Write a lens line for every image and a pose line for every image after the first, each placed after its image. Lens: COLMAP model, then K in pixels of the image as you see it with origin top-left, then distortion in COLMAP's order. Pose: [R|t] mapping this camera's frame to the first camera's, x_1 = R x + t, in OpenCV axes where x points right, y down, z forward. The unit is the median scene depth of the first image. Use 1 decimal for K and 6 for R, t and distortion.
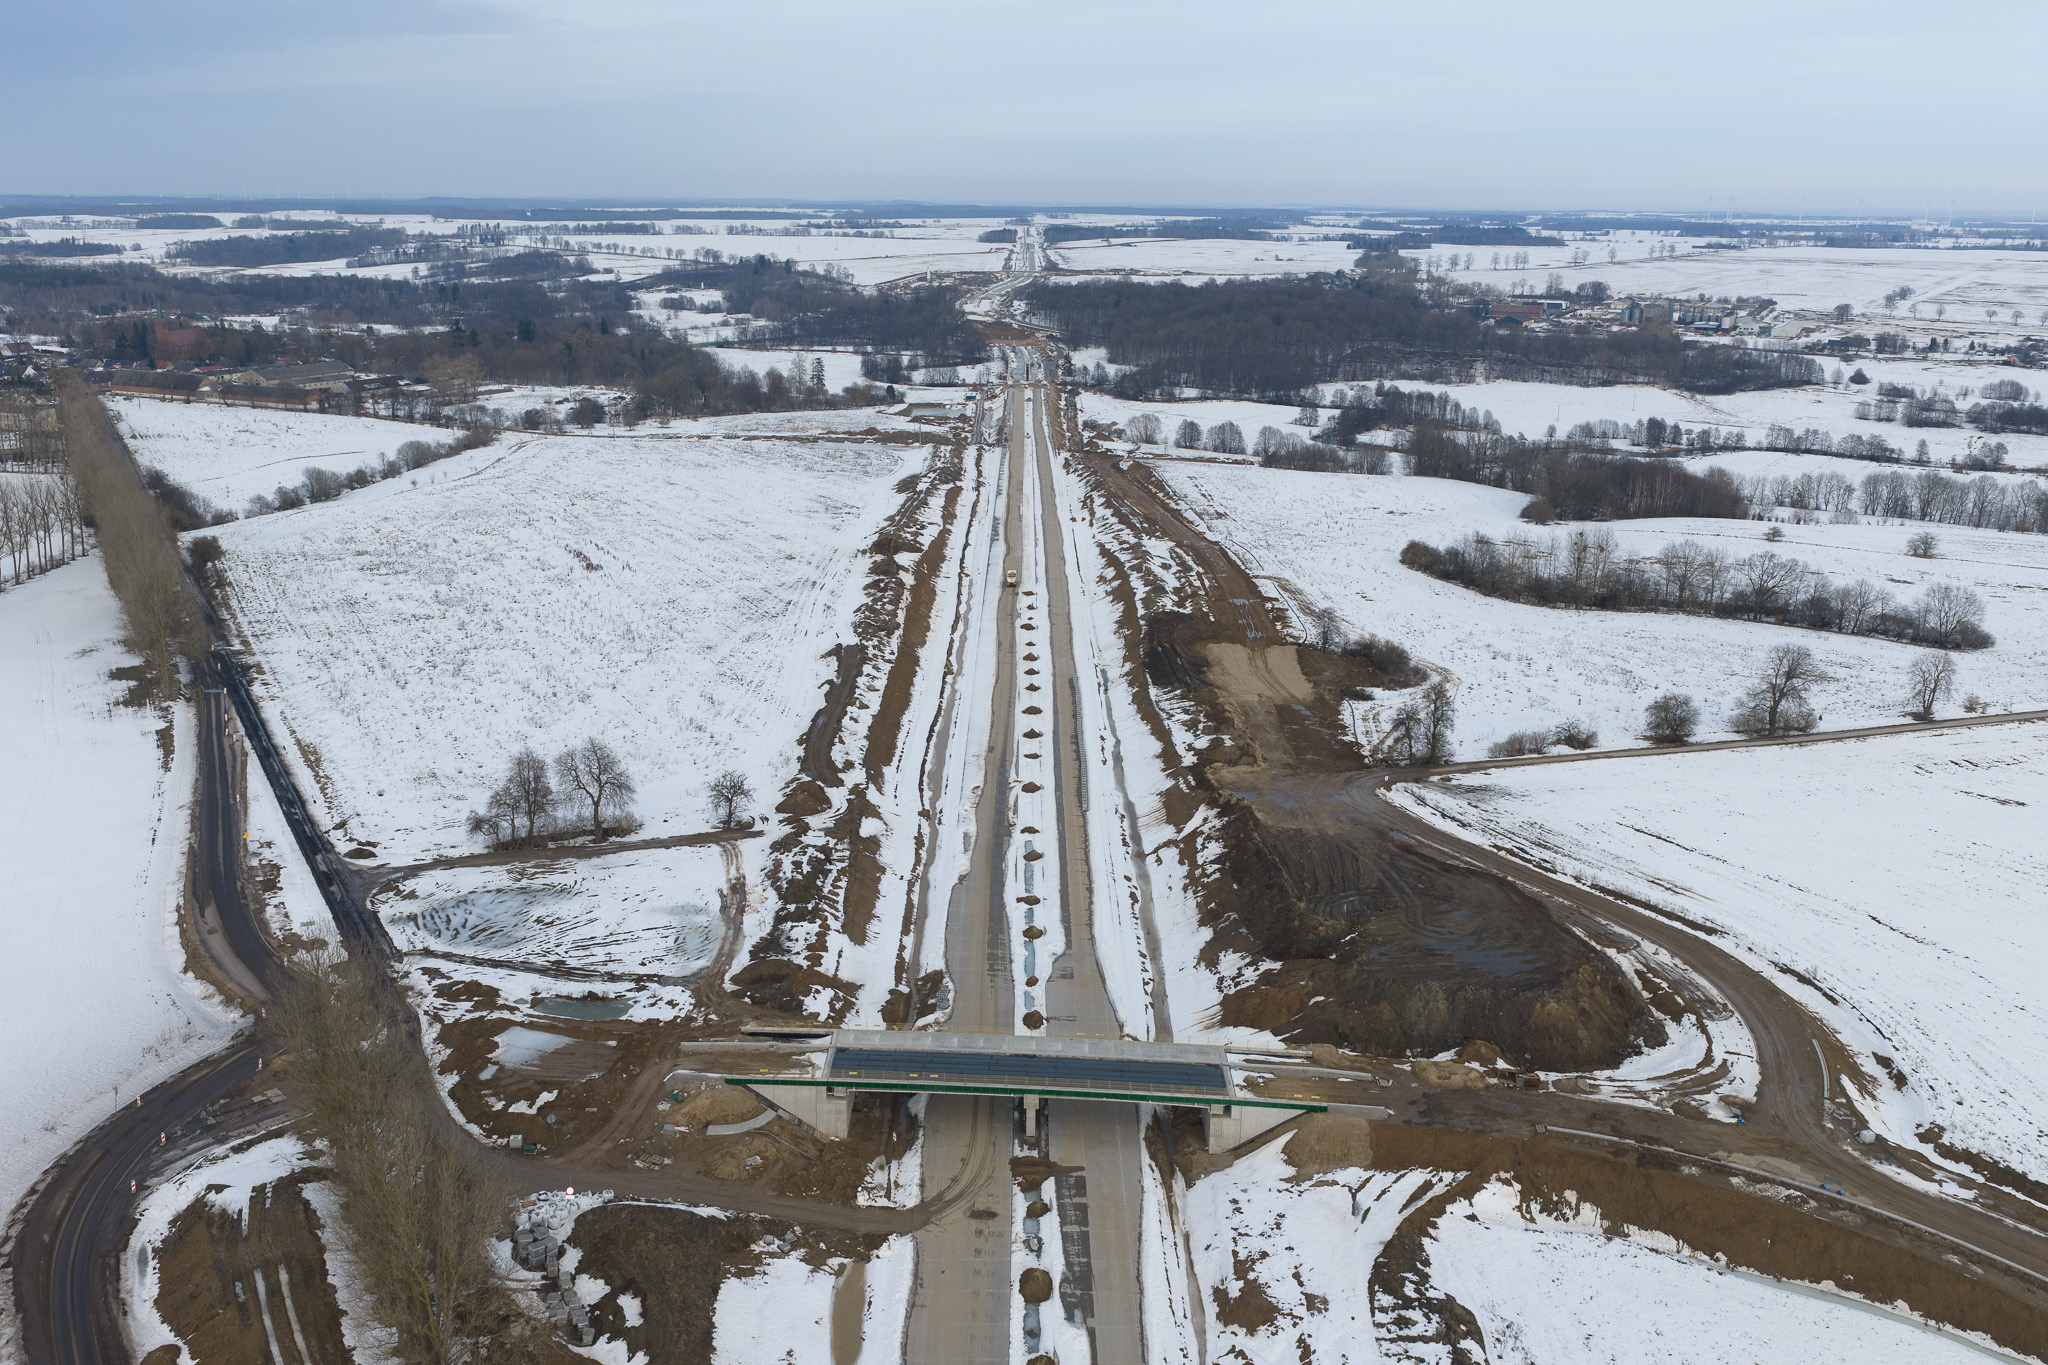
lens RADIAL K [[1684.6, 0, 1033.6], [0, 1684.6, 686.8], [0, 0, 1]] dist [0.003204, -0.017331]
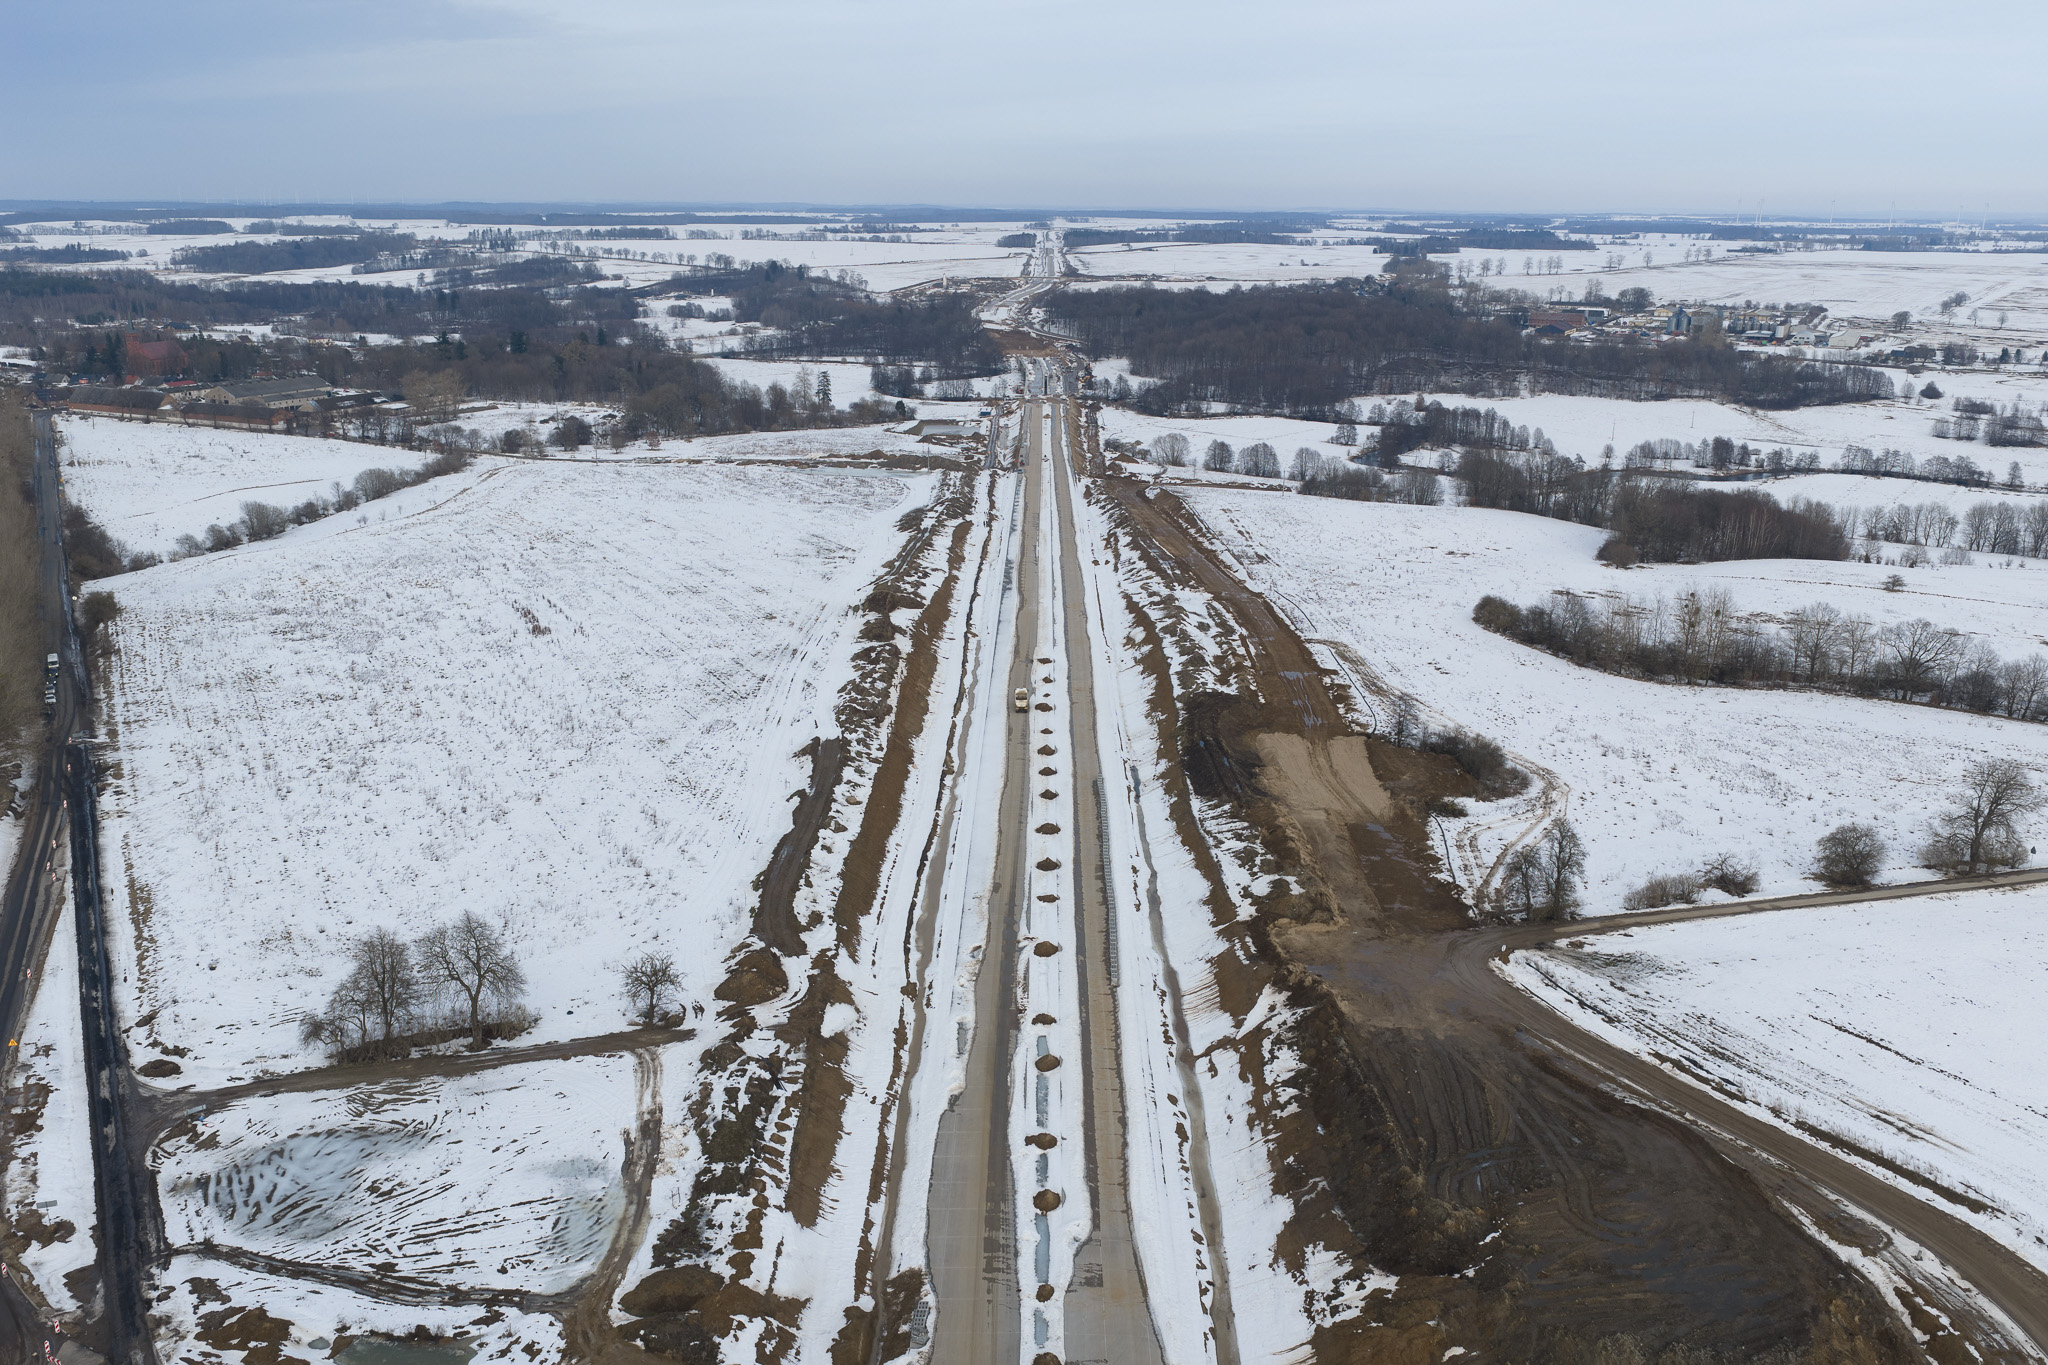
lens RADIAL K [[1684.6, 0, 1033.6], [0, 1684.6, 686.8], [0, 0, 1]] dist [0.003204, -0.017331]
pose [[0.999937, 0.001430, -0.011164, 0.000973], [-0.001453, 0.999997, -0.002071, -0.043859], [0.011161, 0.002087, 0.999936, 0.150813]]
